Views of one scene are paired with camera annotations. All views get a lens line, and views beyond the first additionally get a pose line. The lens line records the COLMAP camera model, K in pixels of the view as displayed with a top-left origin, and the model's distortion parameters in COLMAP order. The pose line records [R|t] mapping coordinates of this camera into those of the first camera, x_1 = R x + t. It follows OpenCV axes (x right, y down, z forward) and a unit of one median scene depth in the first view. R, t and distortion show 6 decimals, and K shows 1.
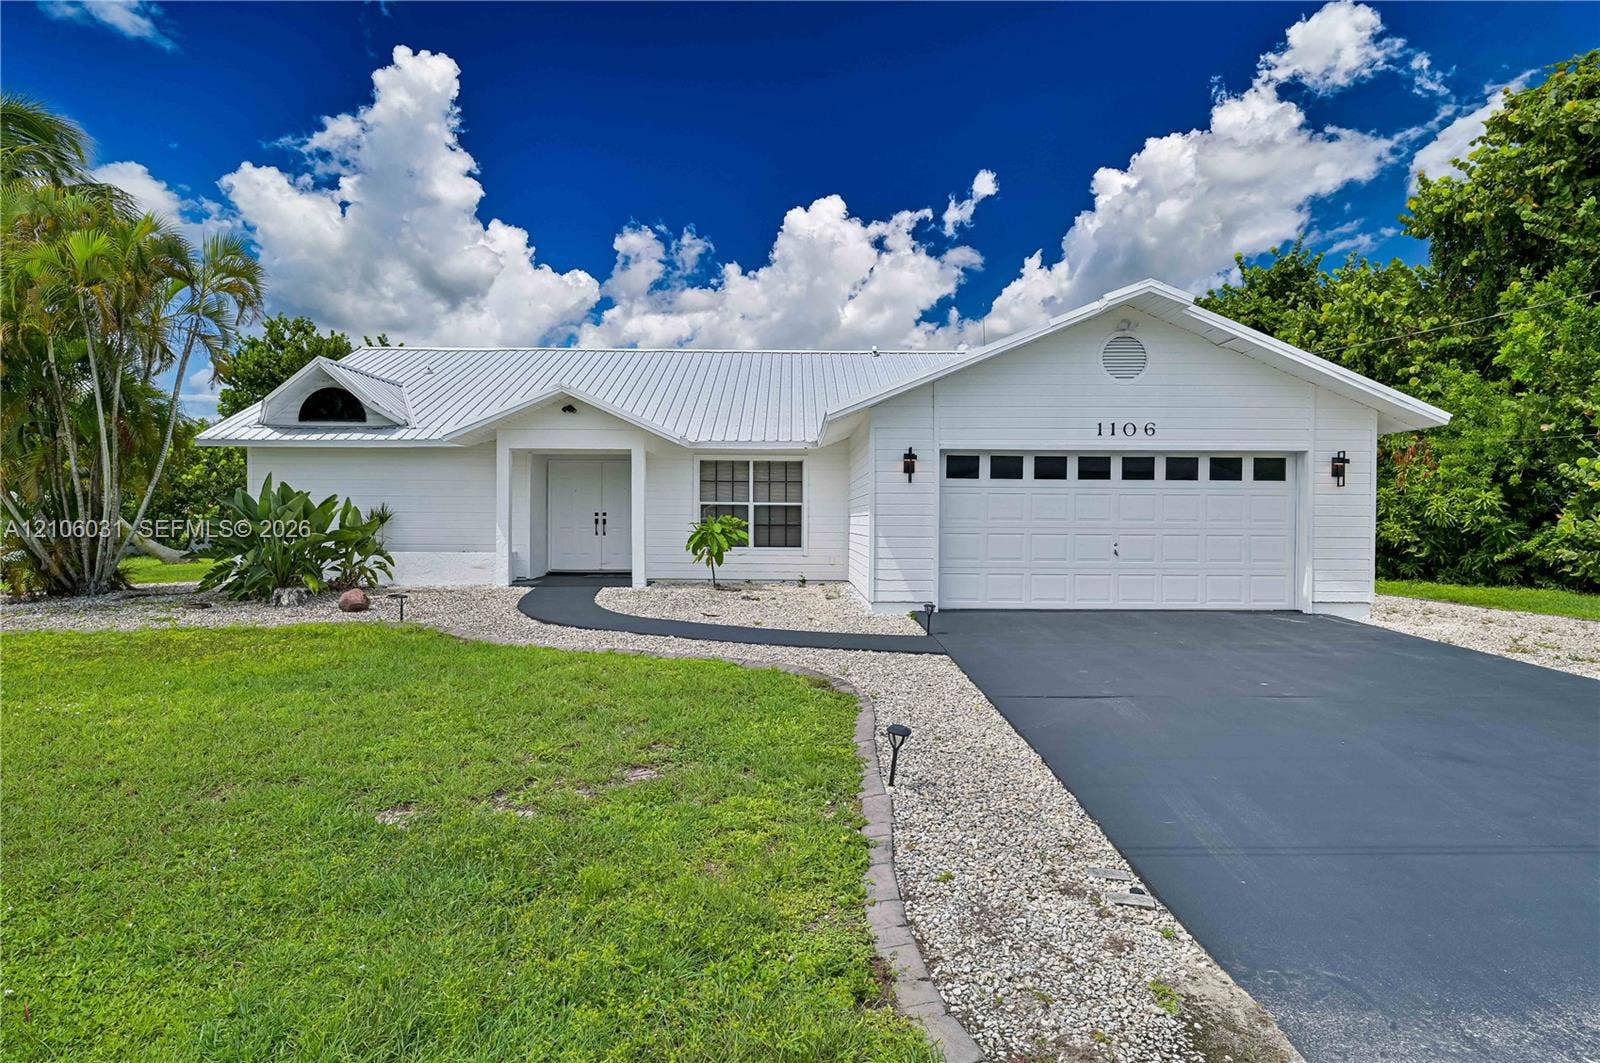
lens RADIAL K [[903.7, 0, 784.2], [0, 903.7, 532.0], [0, 0, 1]] dist [-0.002247, -0.000569]
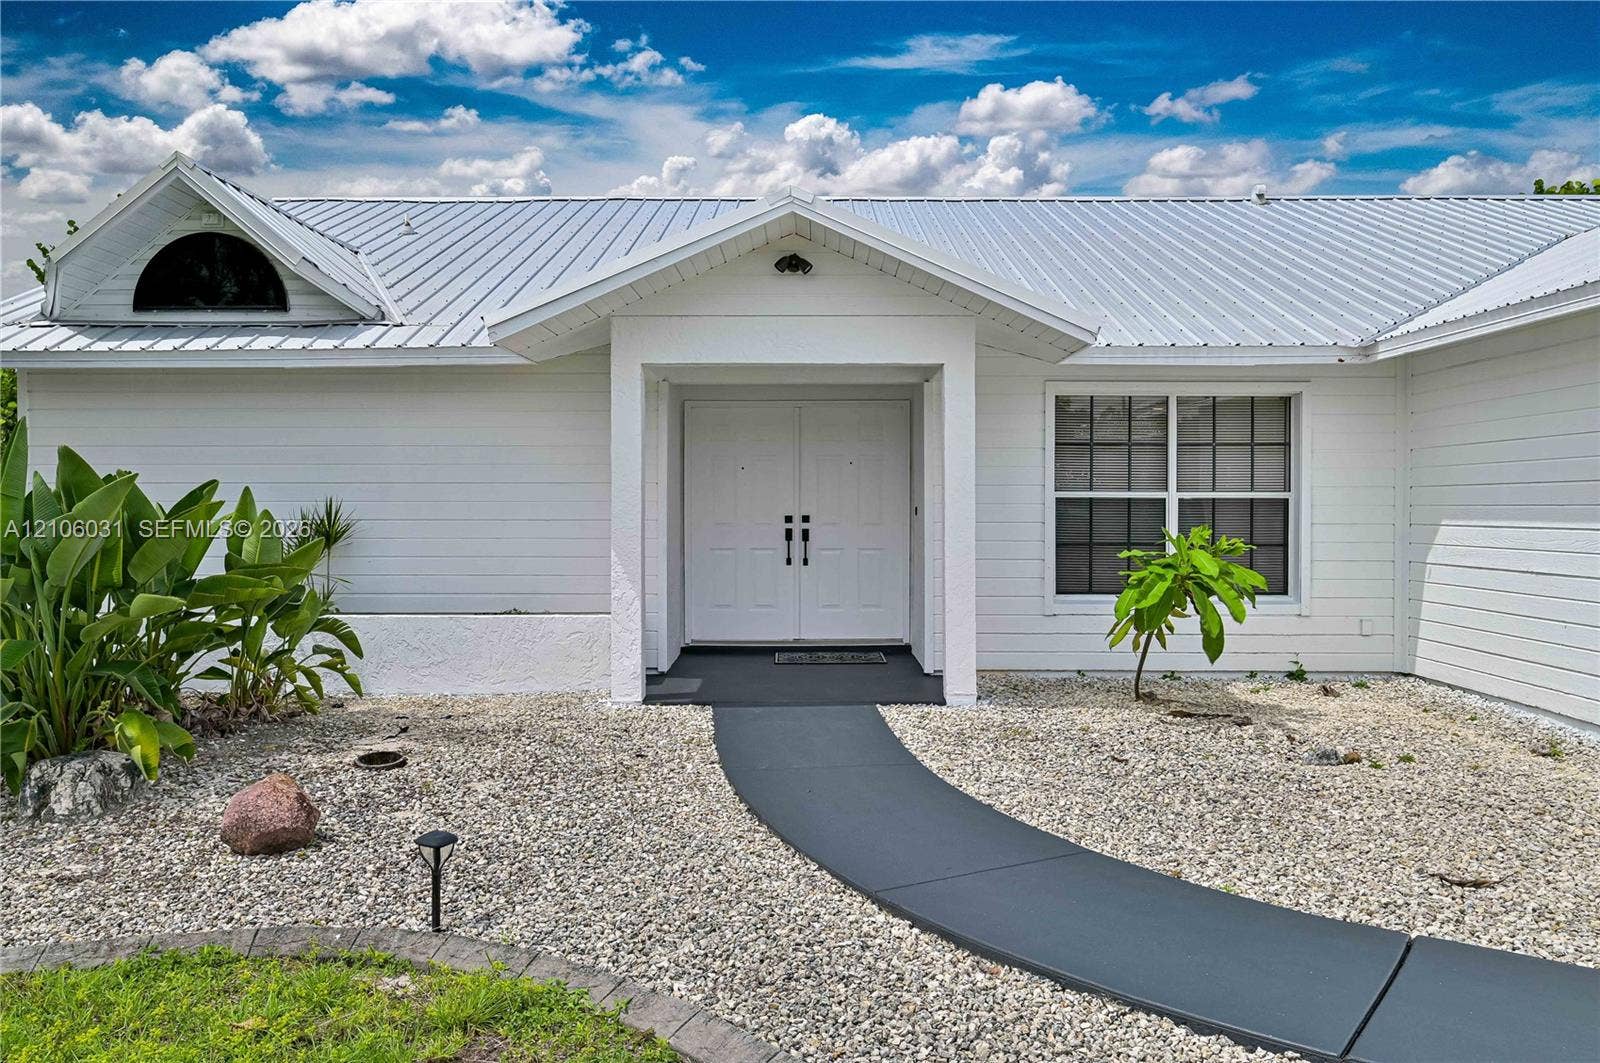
lens RADIAL K [[1182.7, 0, 800.0], [0, 1182.7, 531.5], [0, 0, 1]] dist [-0.002454, -0.002095]
pose [[0.999881, -0.005945, -0.014239, -0.235160], [0.006041, 0.999959, 0.006762, -0.021260], [0.014198, -0.006847, 0.999876, 0.488429]]
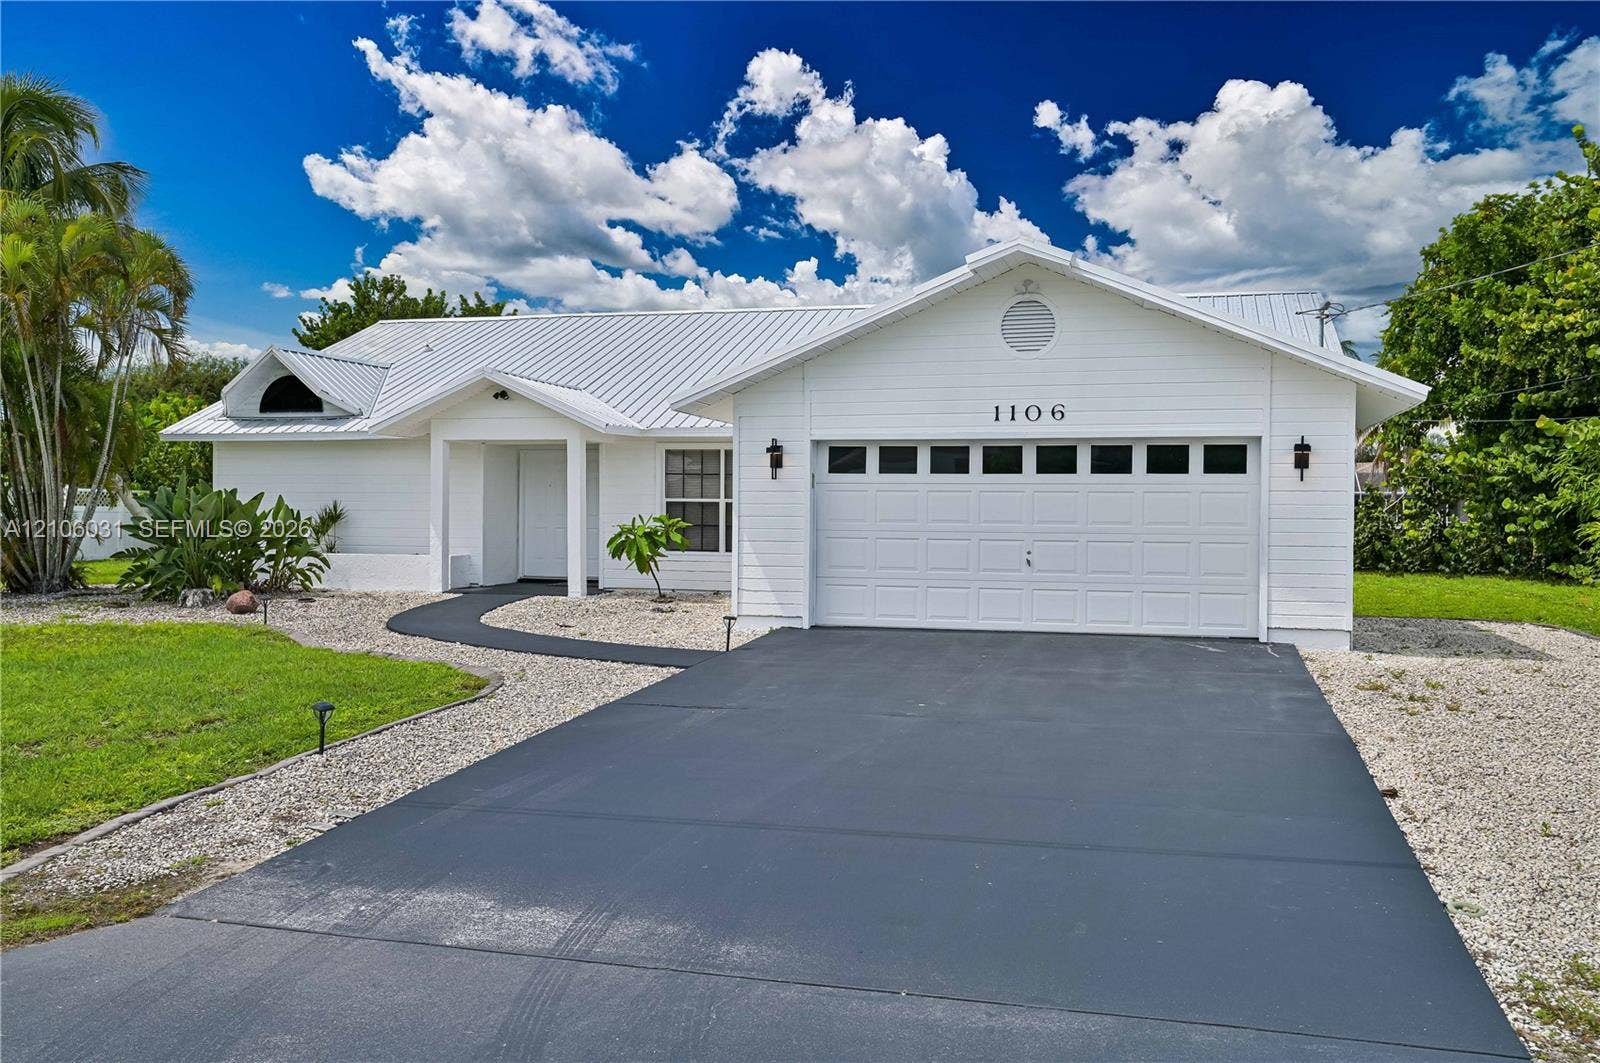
lens RADIAL K [[1279.6, 0, 800.0], [0, 1279.6, 531.5], [0, 0, 1]] dist [-0.002907, -0.000922]
pose [[0.965981, 0.005377, -0.258557, 0.383658], [-0.005409, 0.999985, 0.000585, -0.003984], [0.258556, 0.000834, 0.965996, -0.146953]]
